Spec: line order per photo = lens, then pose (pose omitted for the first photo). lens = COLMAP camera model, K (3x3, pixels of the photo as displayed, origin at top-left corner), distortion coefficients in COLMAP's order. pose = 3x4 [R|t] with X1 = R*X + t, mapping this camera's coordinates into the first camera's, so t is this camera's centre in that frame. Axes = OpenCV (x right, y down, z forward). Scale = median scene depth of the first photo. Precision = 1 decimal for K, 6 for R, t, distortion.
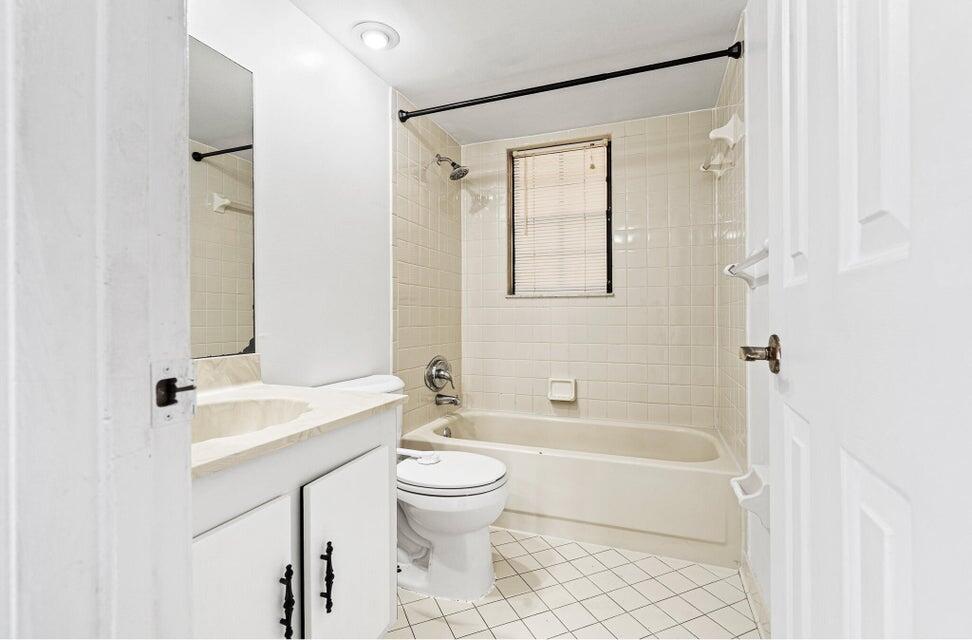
lens RADIAL K [[444.5, 0, 486.2], [0, 444.5, 316.9], [0, 0, 1]] dist [-0.004201, 0.003003]
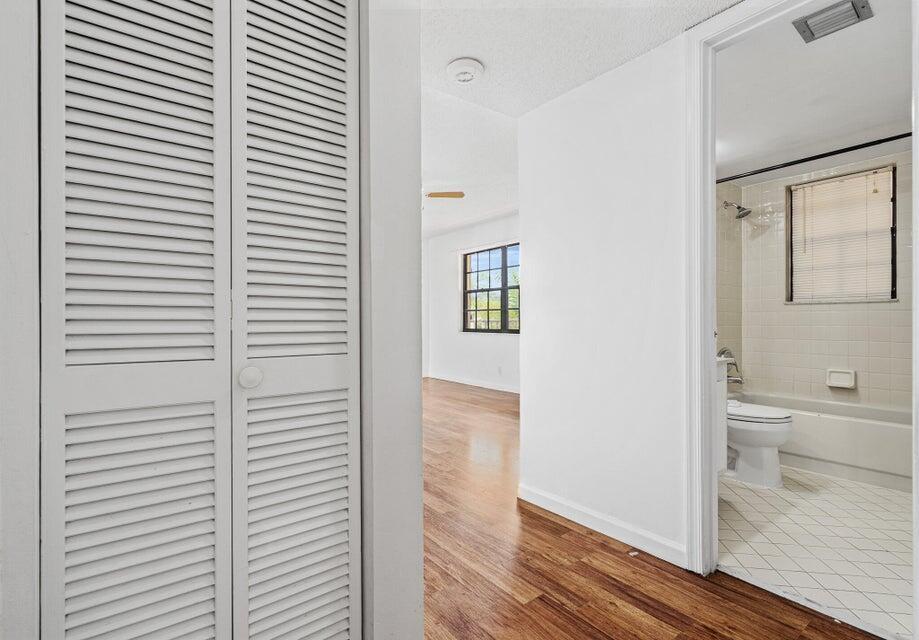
lens RADIAL K [[431.4, 0, 477.2], [0, 431.4, 325.1], [0, 0, 1]] dist [-0.000839, -0.000209]
pose [[0.854493, 0.002007, -0.519458, -0.067604], [0.003579, 0.999946, 0.009751, 0.000675], [0.519450, -0.010191, 0.854440, -0.522330]]
